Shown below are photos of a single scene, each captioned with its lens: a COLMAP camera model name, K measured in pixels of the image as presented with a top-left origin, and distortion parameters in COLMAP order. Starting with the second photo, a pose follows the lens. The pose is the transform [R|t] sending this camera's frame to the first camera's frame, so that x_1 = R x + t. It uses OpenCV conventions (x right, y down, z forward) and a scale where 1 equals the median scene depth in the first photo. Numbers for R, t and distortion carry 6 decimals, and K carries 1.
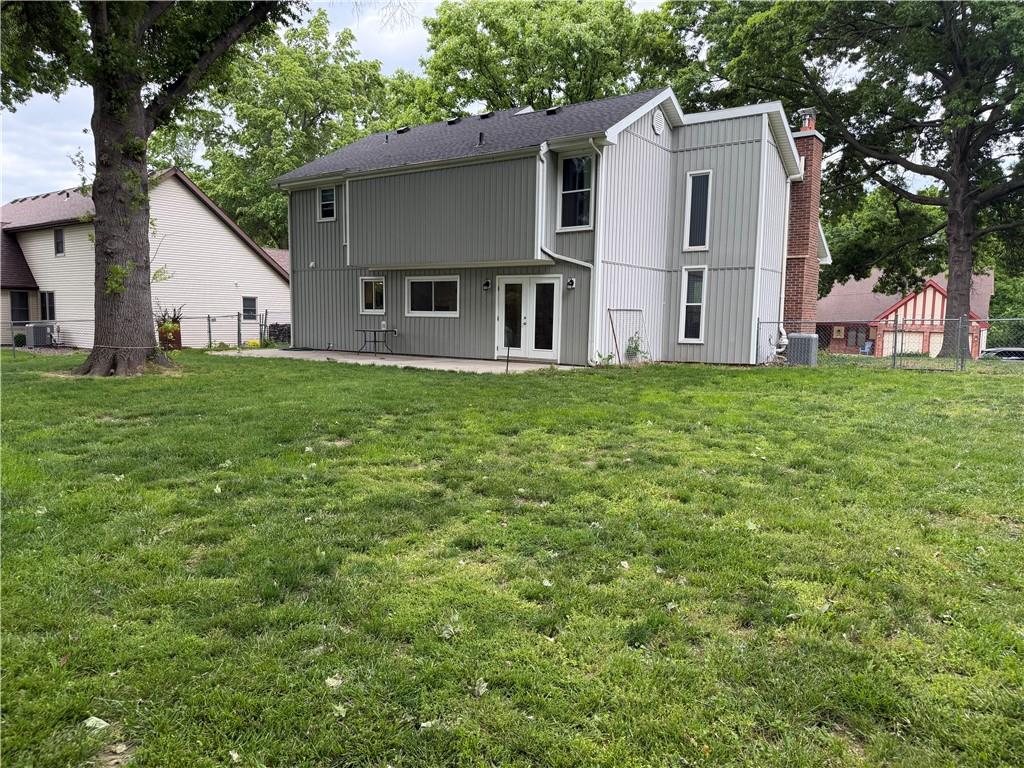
lens RADIAL K [[714.9, 0, 514.1], [0, 714.9, 390.3], [0, 0, 1]] dist [0.031620, -0.051360]
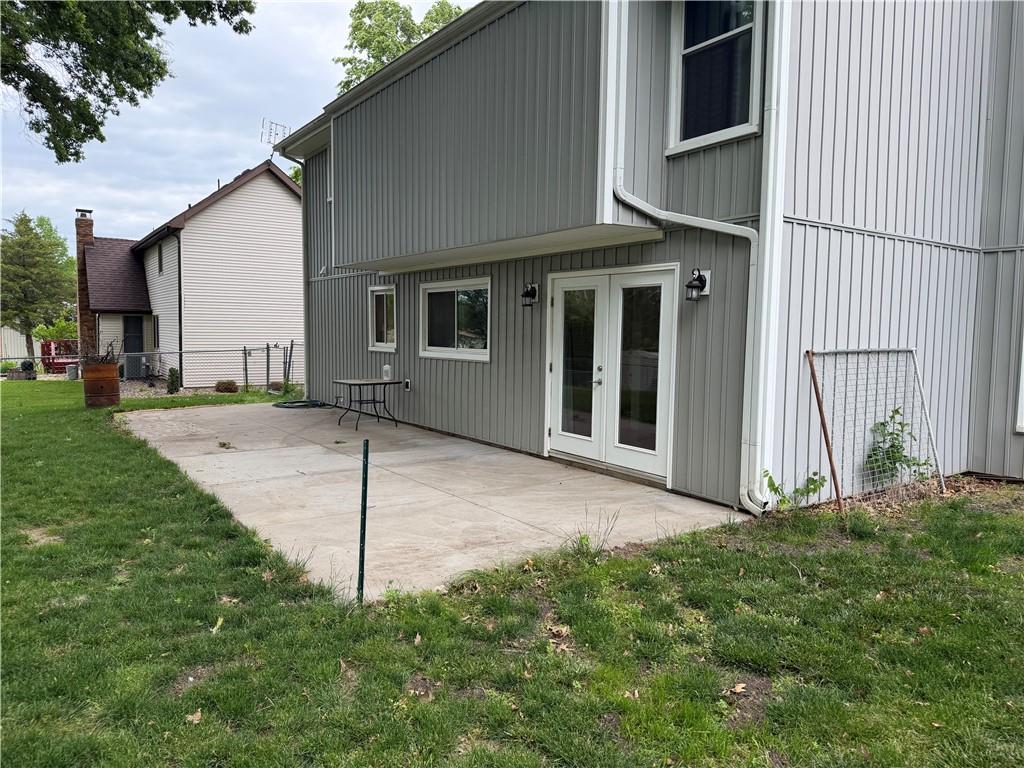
lens RADIAL K [[714.9, 0, 507.2], [0, 714.9, 379.5], [0, 0, 1]] dist [0.031620, -0.051360]
pose [[0.942099, 0.017139, -0.334897, 0.106415], [-0.030077, 0.998987, -0.033485, -0.079666], [0.333983, 0.041619, 0.941660, 0.584968]]
